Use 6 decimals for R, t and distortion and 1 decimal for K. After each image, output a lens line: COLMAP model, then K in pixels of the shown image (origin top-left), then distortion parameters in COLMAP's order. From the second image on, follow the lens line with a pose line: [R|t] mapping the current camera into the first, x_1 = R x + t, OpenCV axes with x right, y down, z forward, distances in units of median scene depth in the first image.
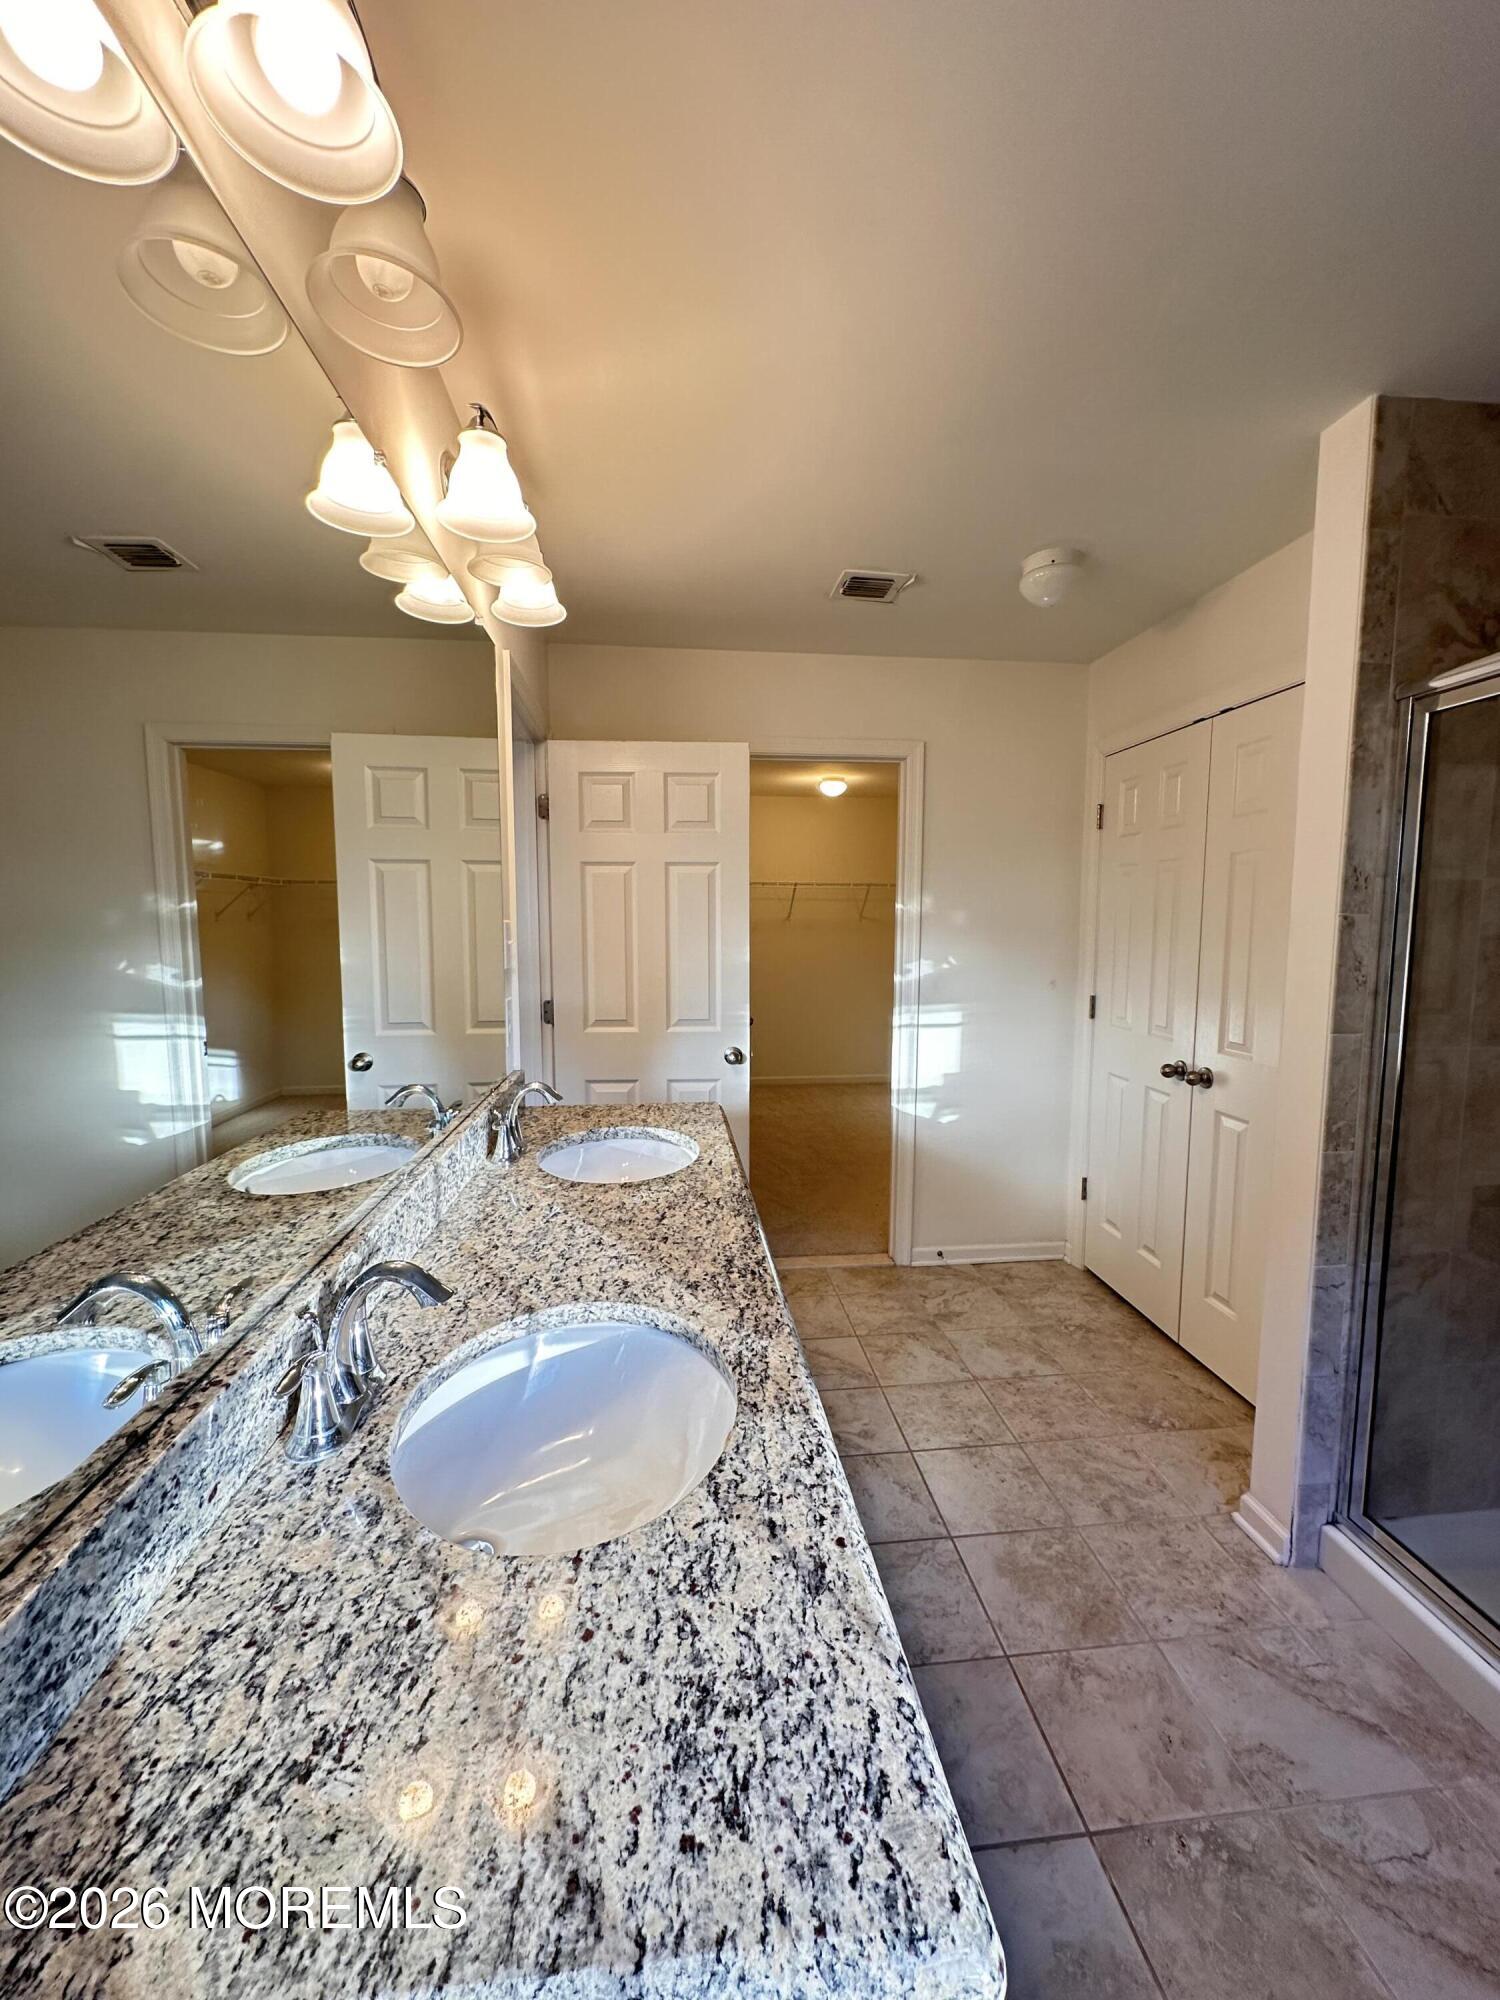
lens RADIAL K [[795.9, 0, 747.7], [0, 795.9, 996.2], [0, 0, 1]] dist [-0.003372, 0.001044]
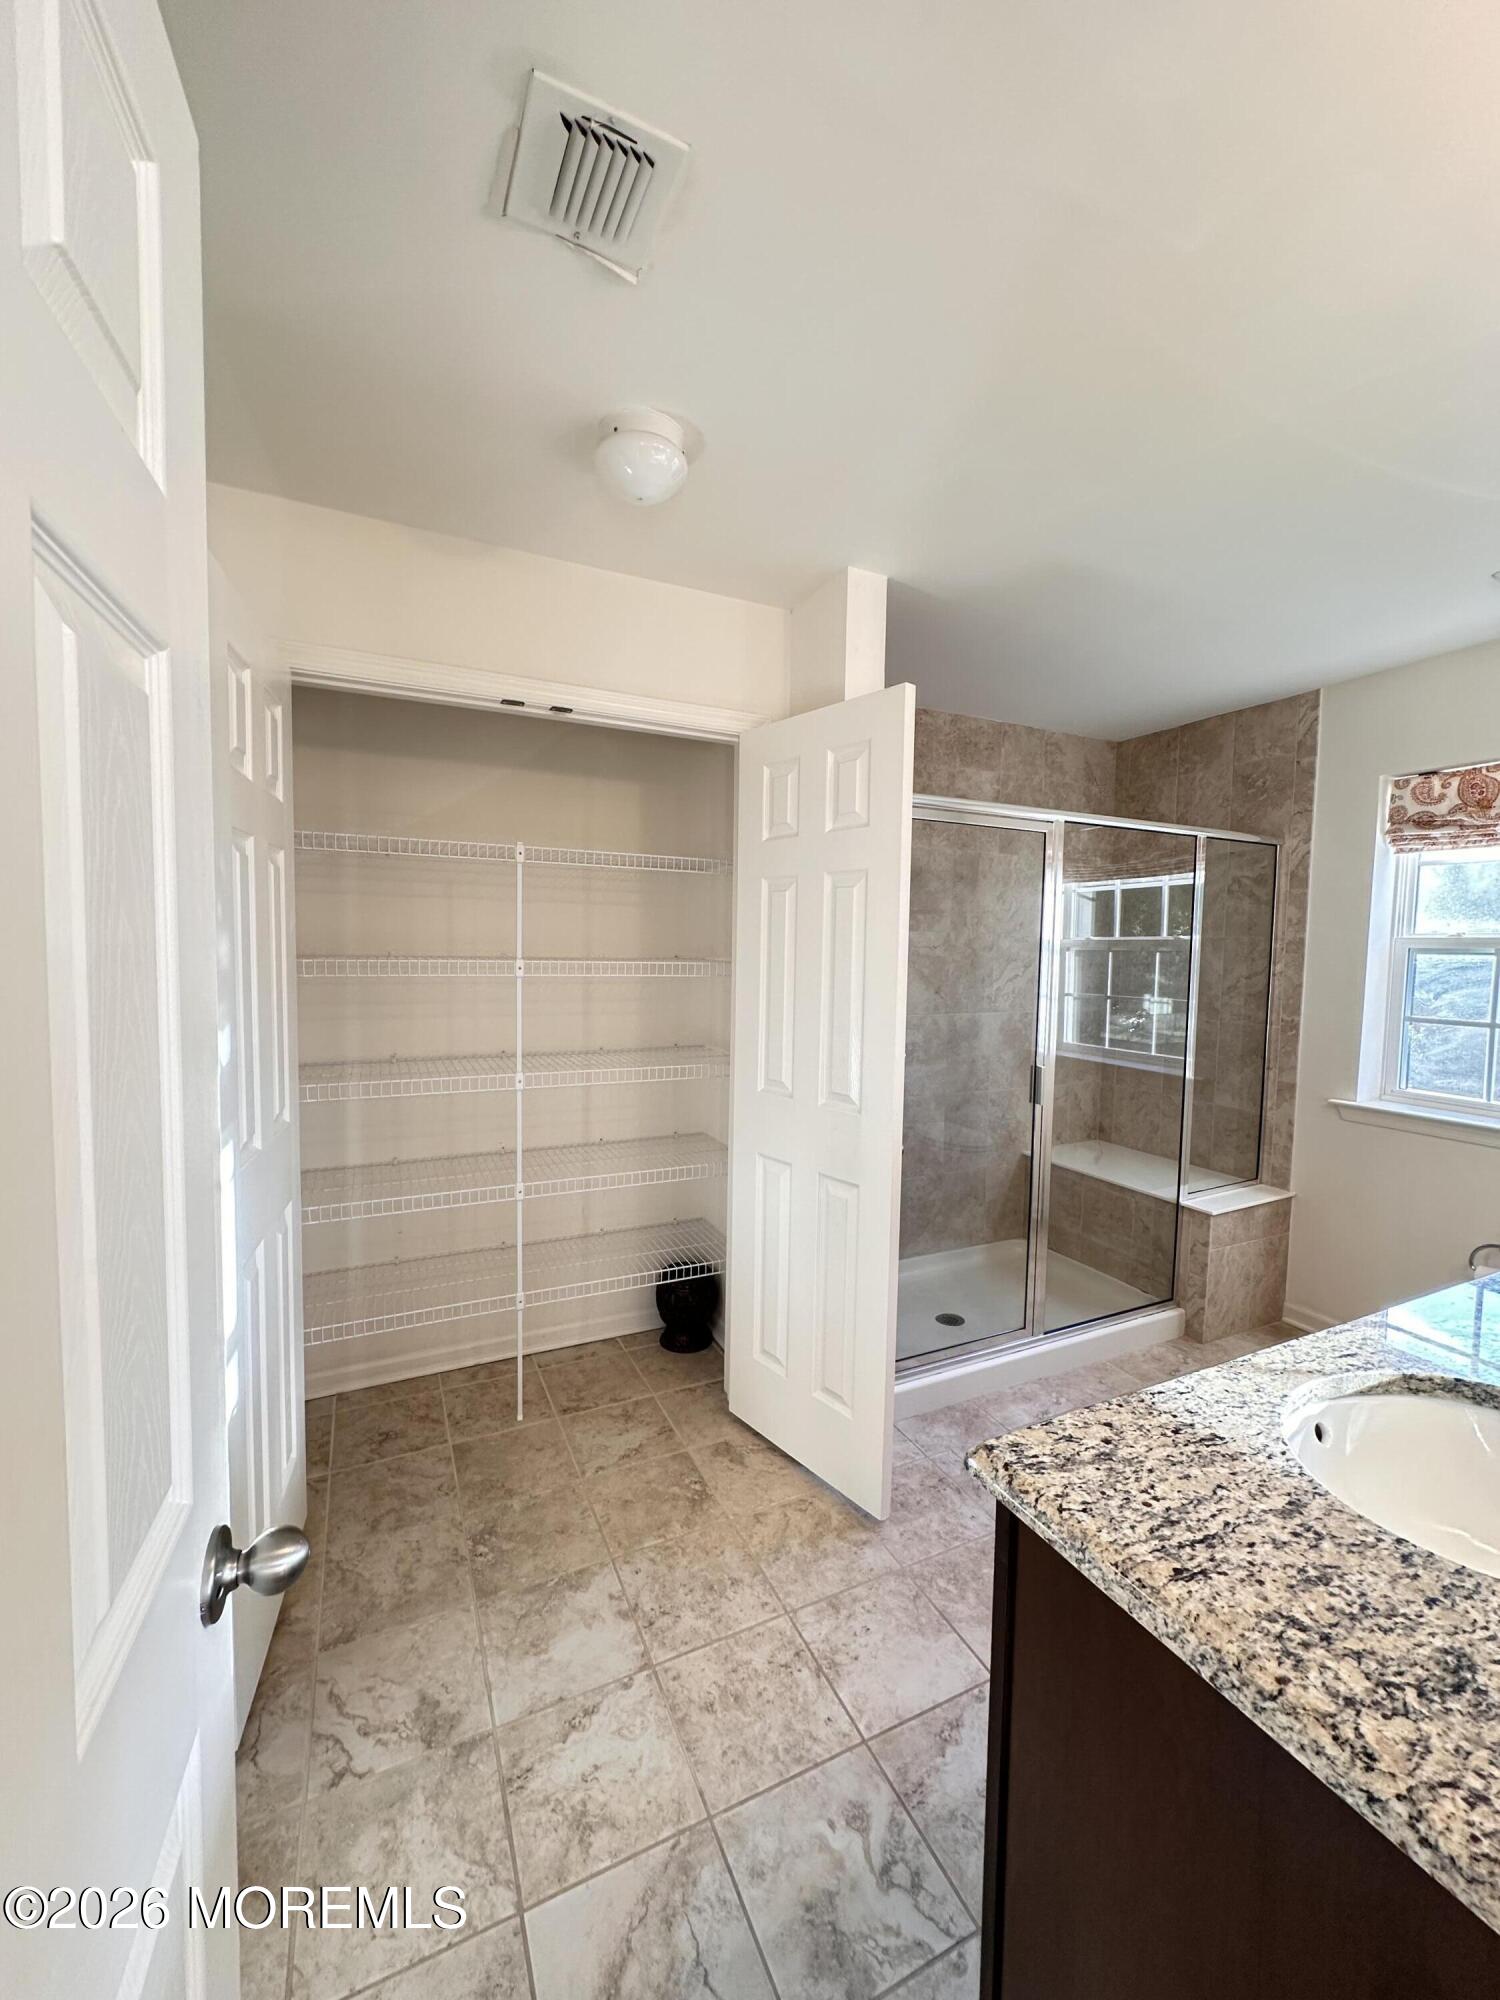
lens RADIAL K [[795.9, 0, 747.3], [0, 795.9, 999.1], [0, 0, 1]] dist [-0.003372, 0.001044]
pose [[-0.327455, -0.069880, 0.942279, -0.299124], [0.076370, 0.992041, 0.100110, -0.108203], [-0.941776, 0.104744, -0.319512, 1.051800]]
